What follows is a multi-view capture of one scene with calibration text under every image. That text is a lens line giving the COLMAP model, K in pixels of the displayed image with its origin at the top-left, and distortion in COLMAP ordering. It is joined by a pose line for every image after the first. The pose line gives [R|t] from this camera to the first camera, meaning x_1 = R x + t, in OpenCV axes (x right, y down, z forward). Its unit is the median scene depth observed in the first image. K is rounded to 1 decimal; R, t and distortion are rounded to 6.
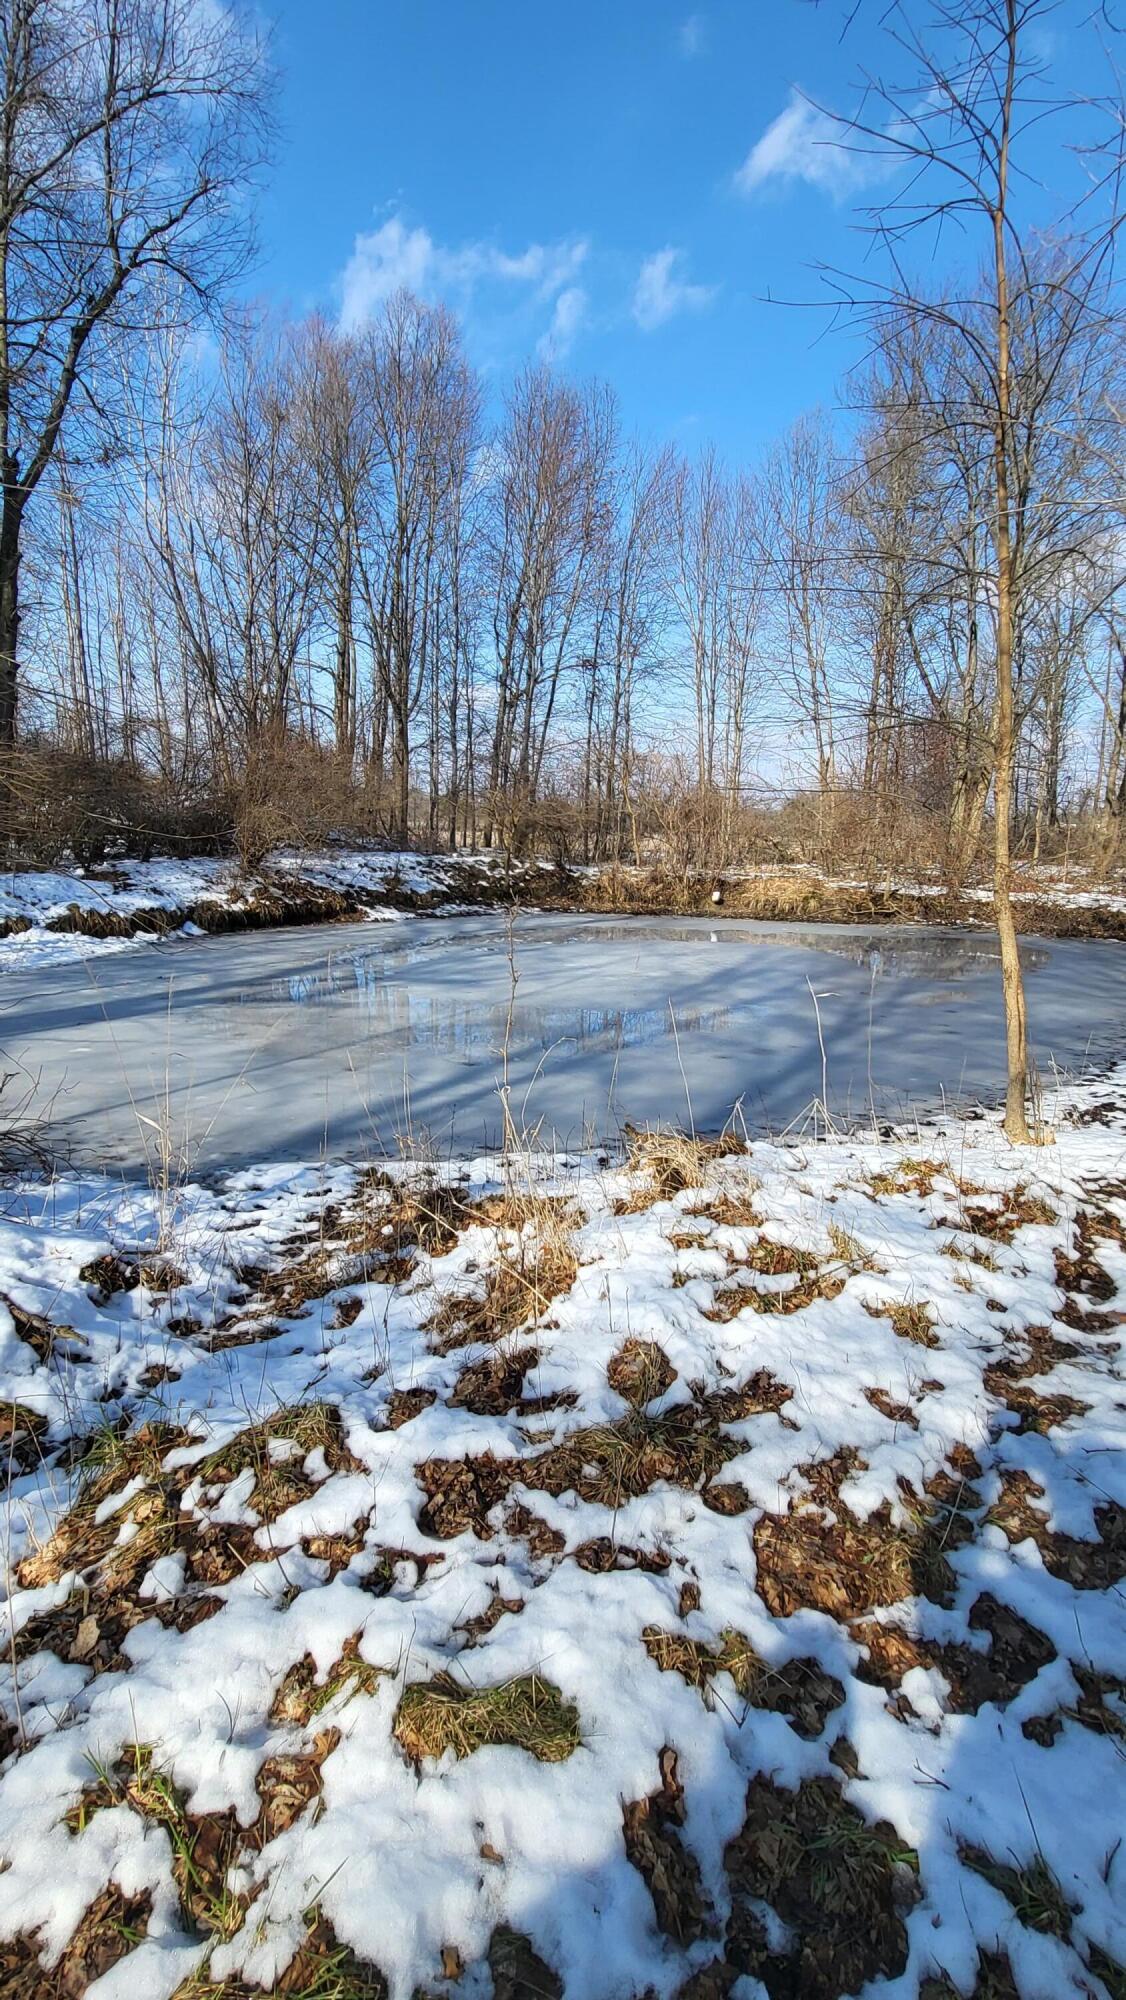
lens RADIAL K [[923.1, 0, 563.0], [0, 923.1, 1000.0], [0, 0, 1]] dist [-0.016403, 0.000521]
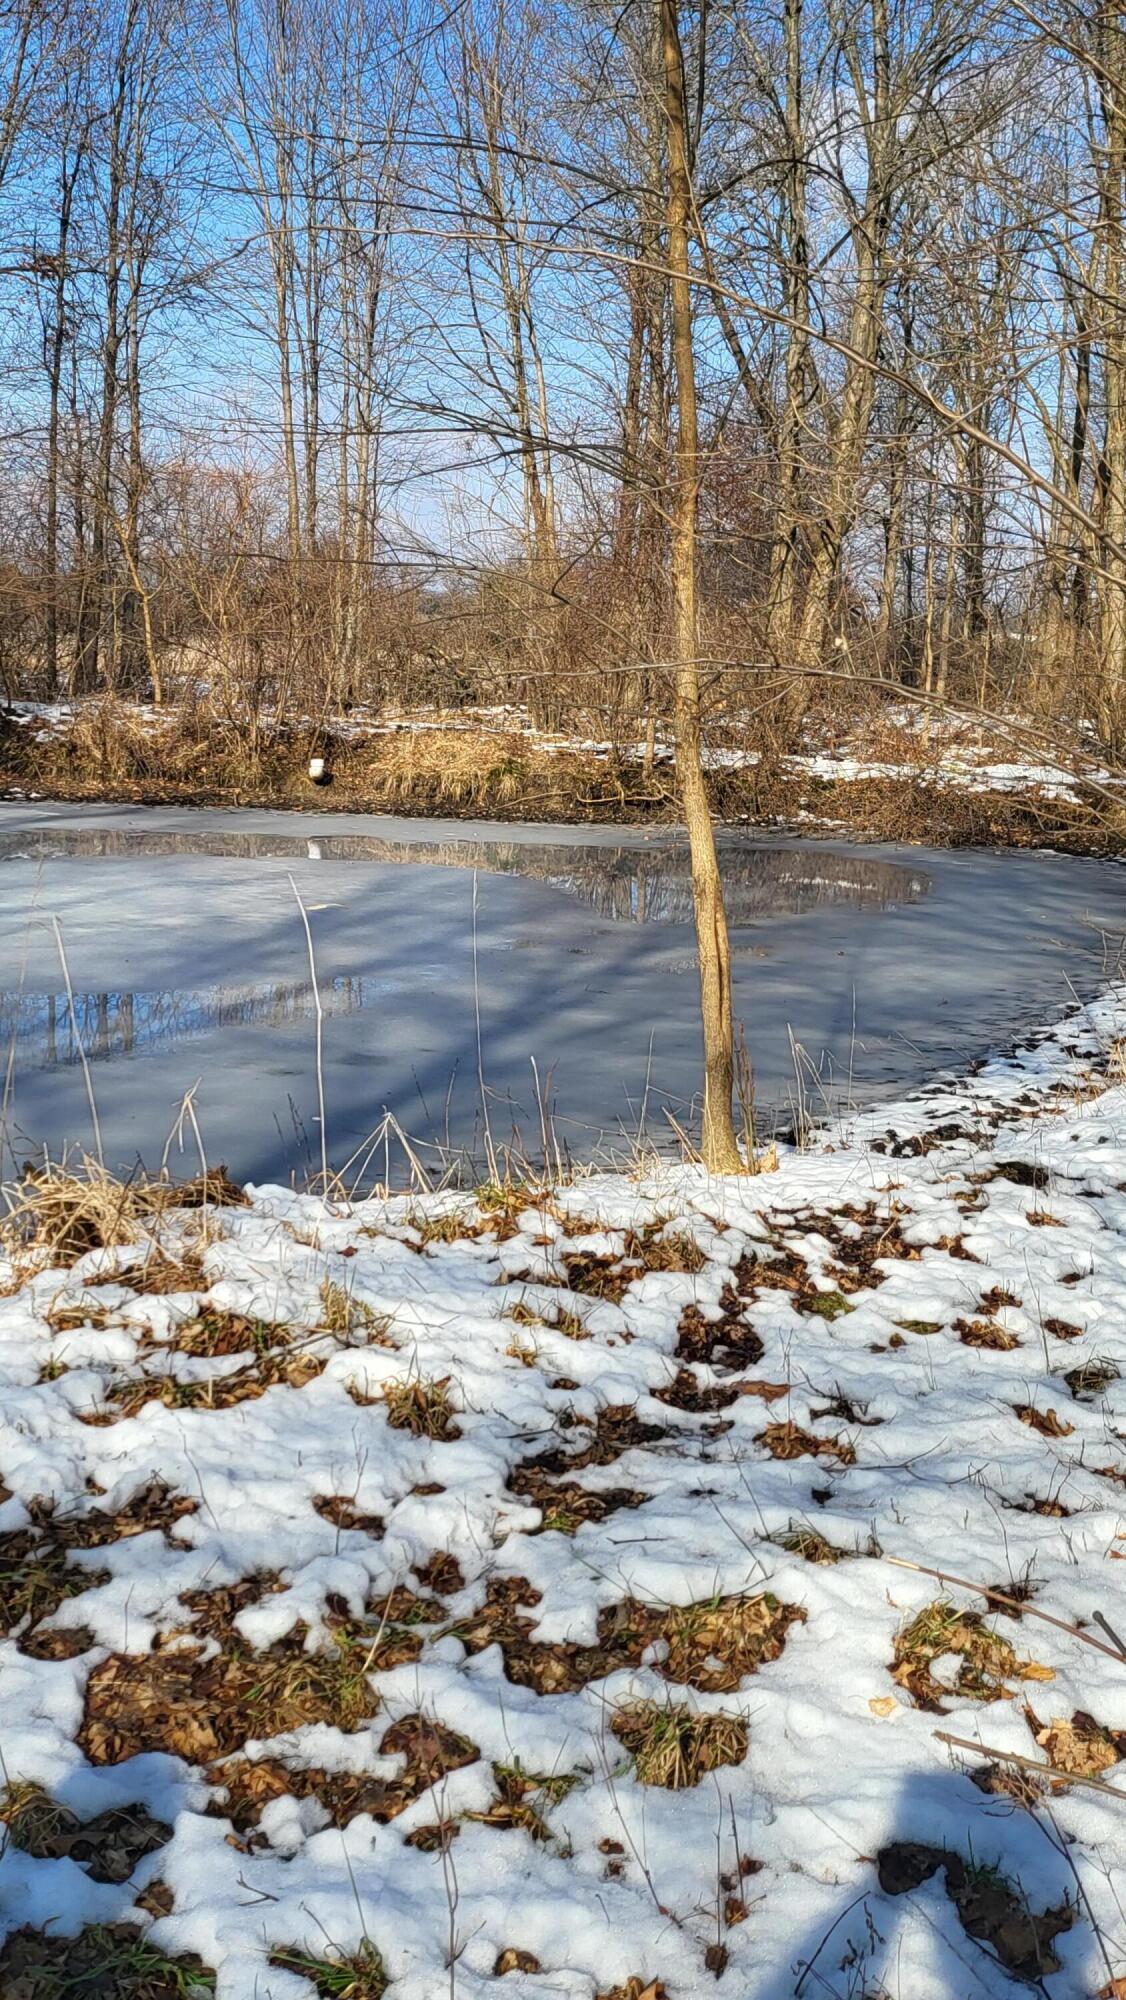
lens RADIAL K [[1996.6, 0, 524.3], [0, 1996.6, 996.6], [0, 0, 1]] dist [0.070374, -0.099285]
pose [[0.972153, -0.020127, 0.233480, 0.118585], [0.020604, 0.999788, 0.000396, 0.060064], [-0.233439, 0.004426, 0.972361, -0.320819]]
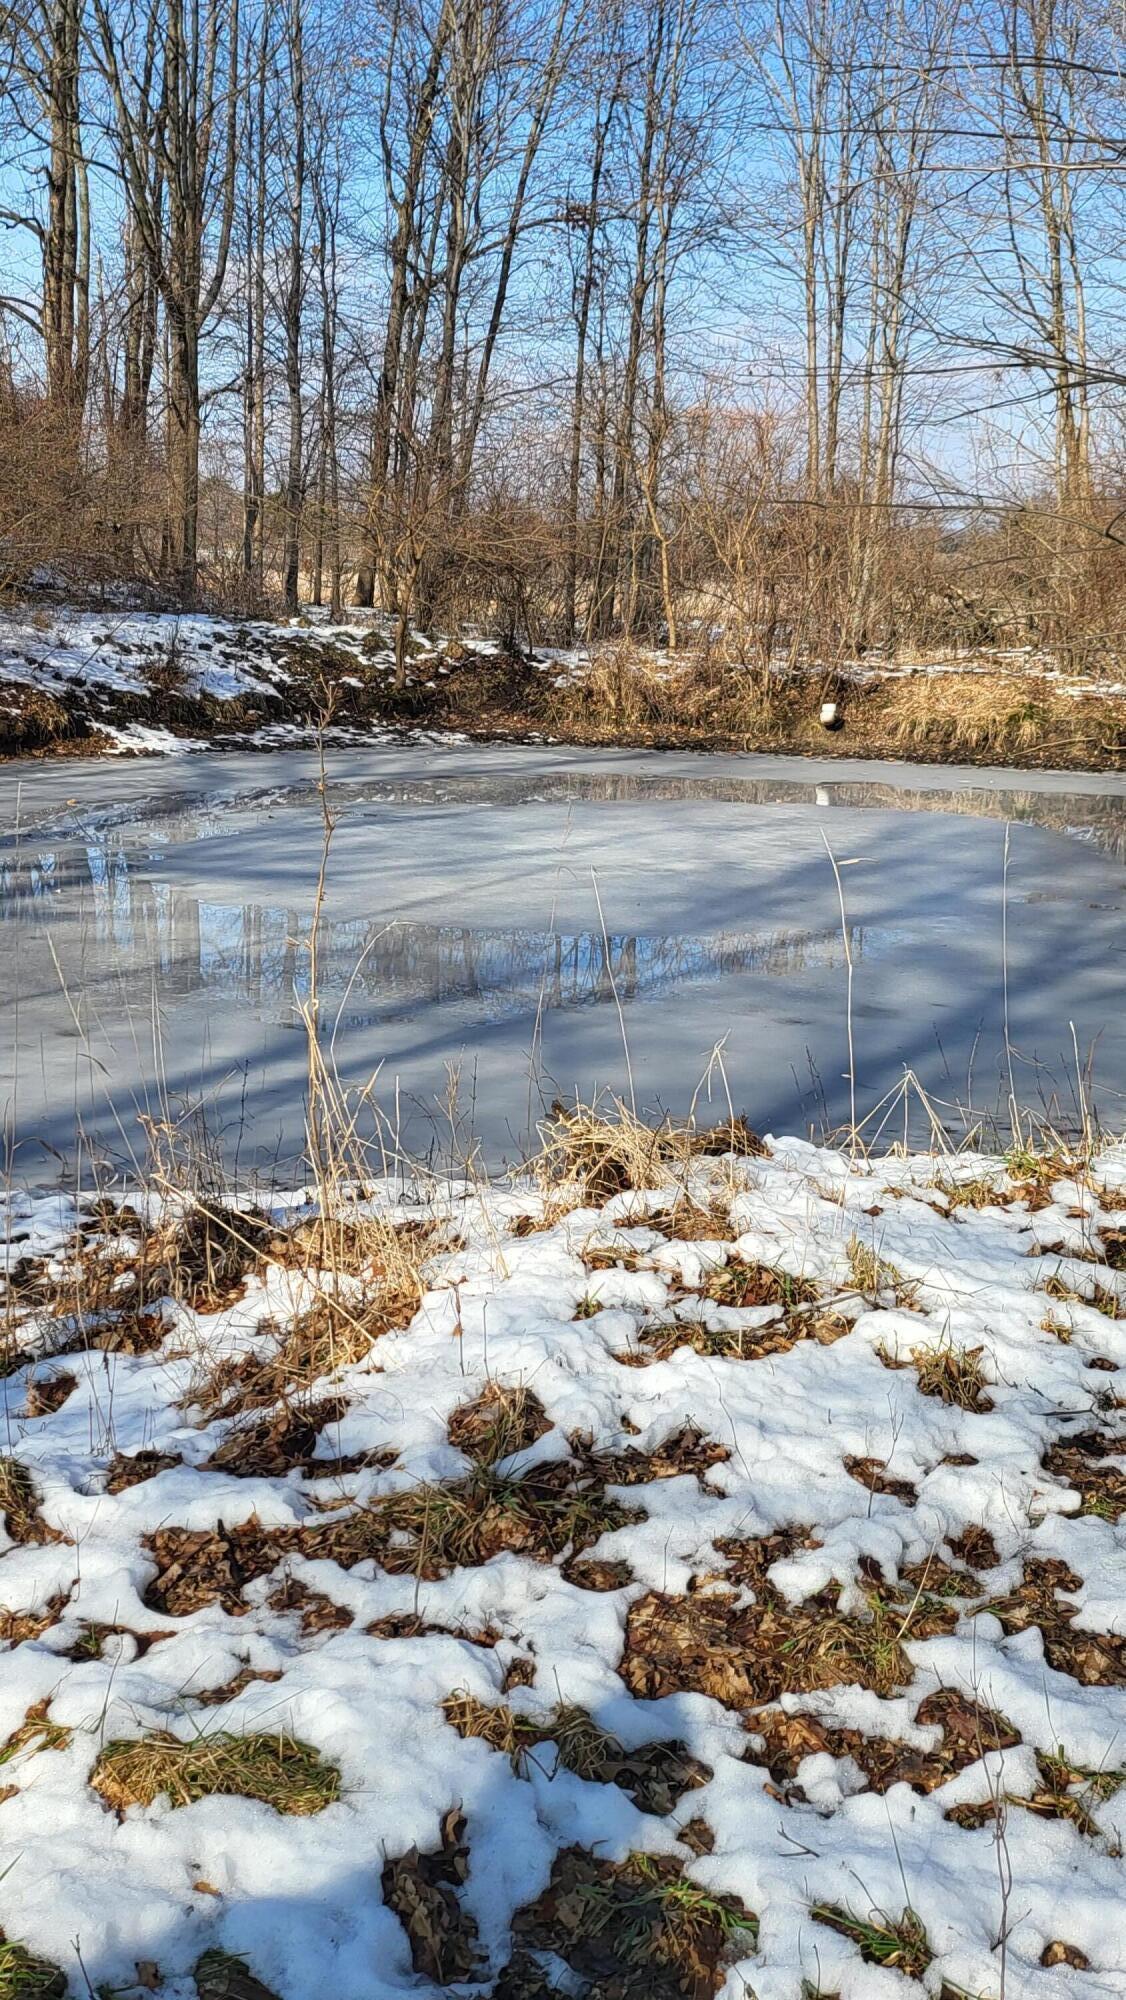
lens RADIAL K [[1996.6, 0, 524.3], [0, 1996.6, 996.6], [0, 0, 1]] dist [0.070374, -0.099285]
pose [[0.999889, 0.012245, -0.008513, 0.088397], [-0.012005, 0.999546, 0.027651, 0.052260], [0.008847, -0.027545, 0.999581, -0.315787]]
